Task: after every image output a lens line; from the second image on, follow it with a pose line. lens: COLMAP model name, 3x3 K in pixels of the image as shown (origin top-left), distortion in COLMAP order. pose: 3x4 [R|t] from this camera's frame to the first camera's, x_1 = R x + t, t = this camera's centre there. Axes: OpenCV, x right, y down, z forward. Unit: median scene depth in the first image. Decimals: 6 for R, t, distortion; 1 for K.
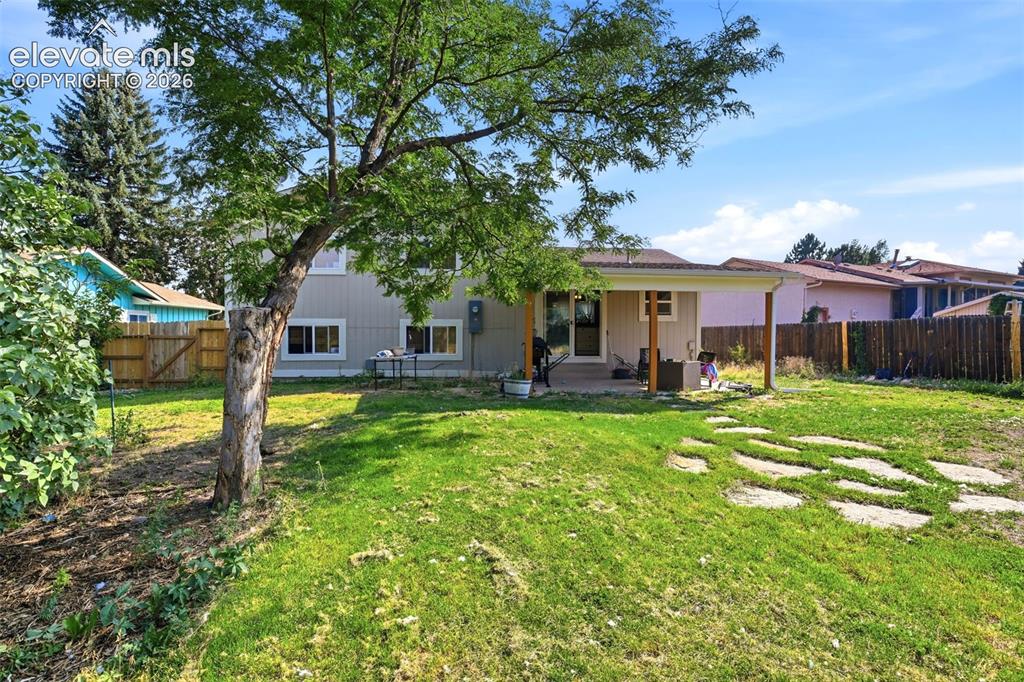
lens RADIAL K [[473.6, 0, 517.3], [0, 473.6, 332.5], [0, 0, 1]] dist [-0.021820, -0.000017]
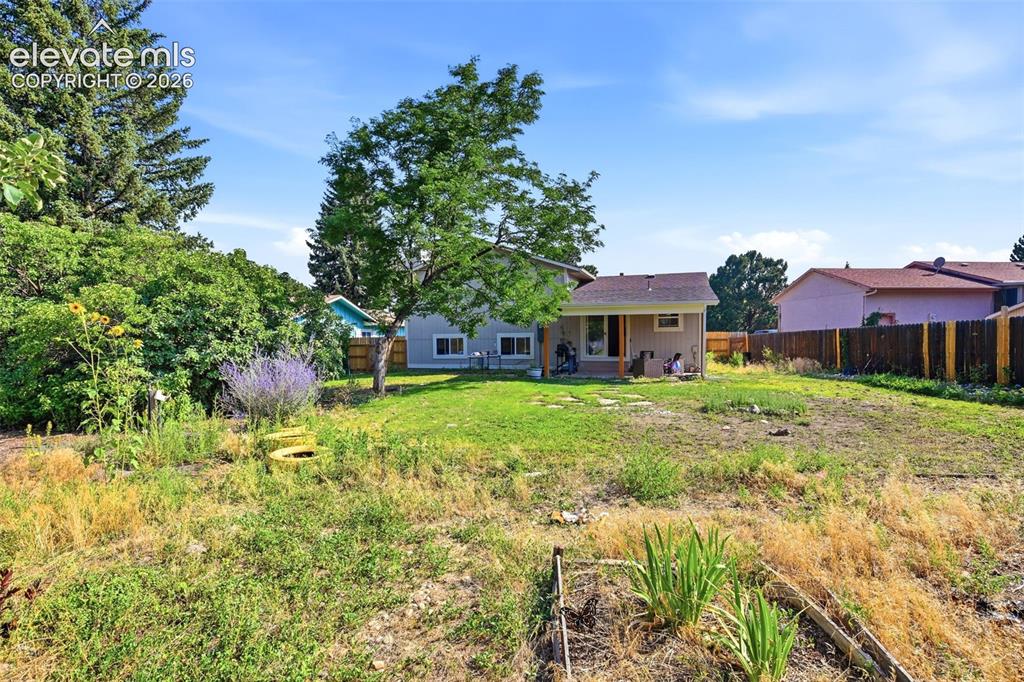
lens RADIAL K [[473.6, 0, 517.3], [0, 473.6, 332.5], [0, 0, 1]] dist [-0.021820, -0.000017]
pose [[0.926178, -0.017678, -0.376672, 0.421201], [0.012827, 0.999799, -0.015383, -0.005094], [0.376868, 0.009416, 0.926219, -0.465281]]
